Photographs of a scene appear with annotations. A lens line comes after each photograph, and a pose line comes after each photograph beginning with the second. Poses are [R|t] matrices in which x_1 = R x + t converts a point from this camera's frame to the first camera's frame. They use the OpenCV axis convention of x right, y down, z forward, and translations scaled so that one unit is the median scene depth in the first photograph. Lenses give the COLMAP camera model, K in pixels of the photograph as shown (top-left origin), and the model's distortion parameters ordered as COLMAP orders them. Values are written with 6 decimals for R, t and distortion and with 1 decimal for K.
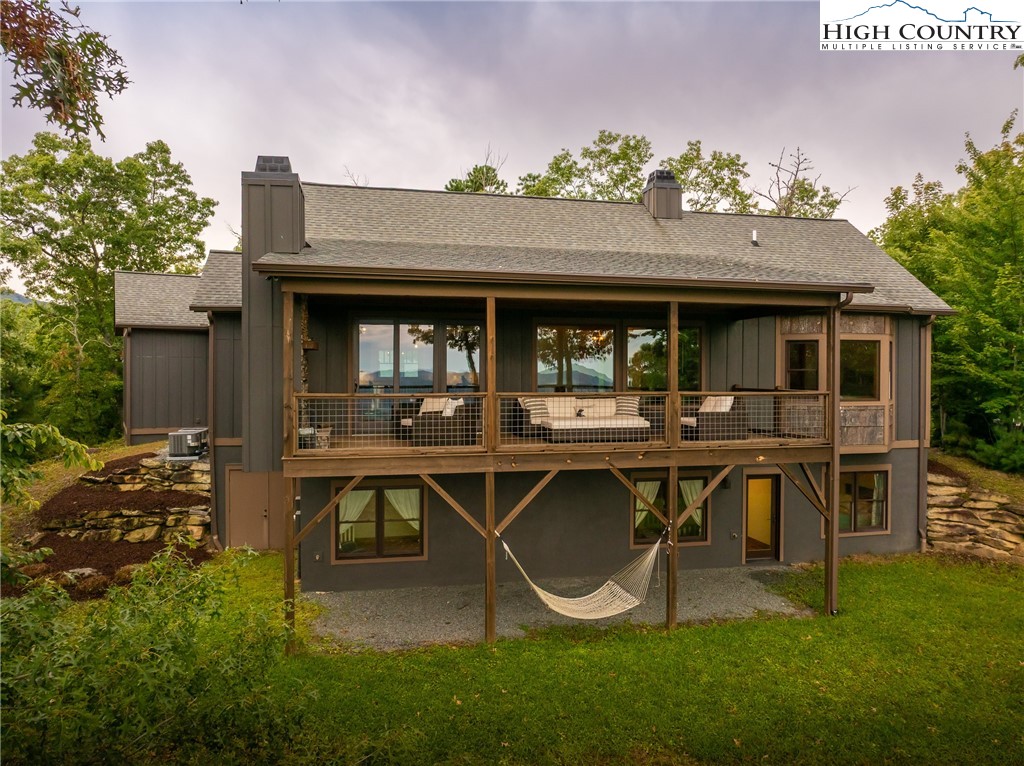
lens RADIAL K [[714.4, 0, 512.0], [0, 714.4, 383.0], [0, 0, 1]] dist [-0.038827, -0.001483]
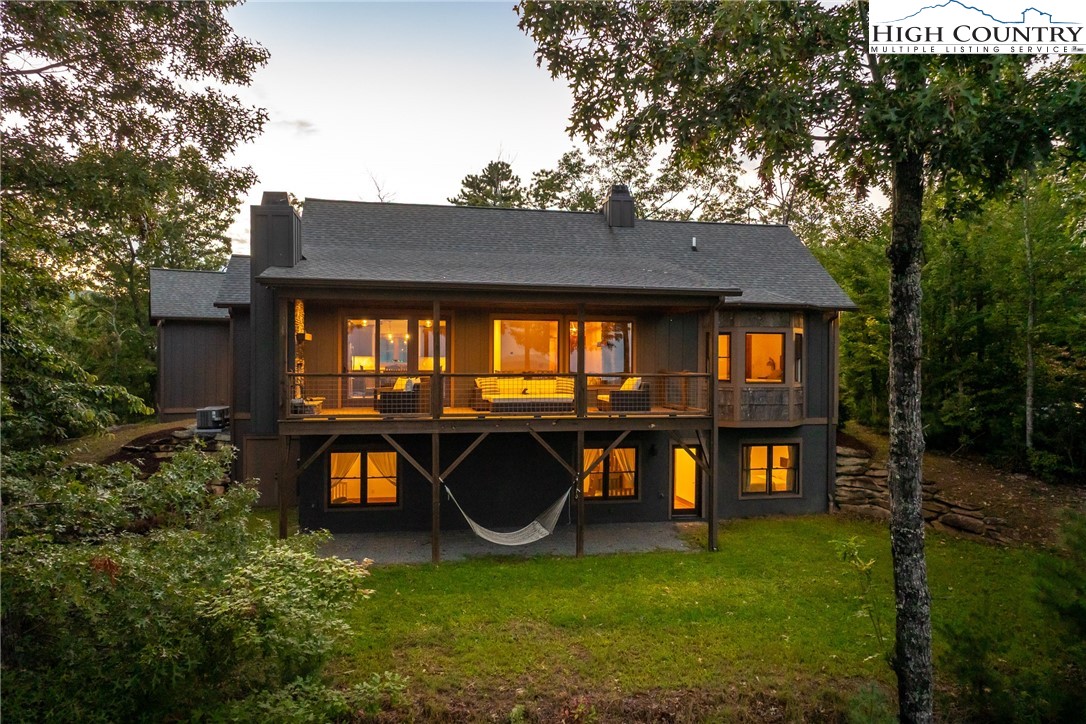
lens RADIAL K [[762.0, 0, 543.4], [0, 762.0, 378.0], [0, 0, 1]] dist [-0.001041, -0.071928]
pose [[0.999603, 0.003828, -0.027922, 0.128816], [-0.003648, 0.999972, 0.006514, 0.007976], [0.027947, -0.006410, 0.999589, -0.250711]]
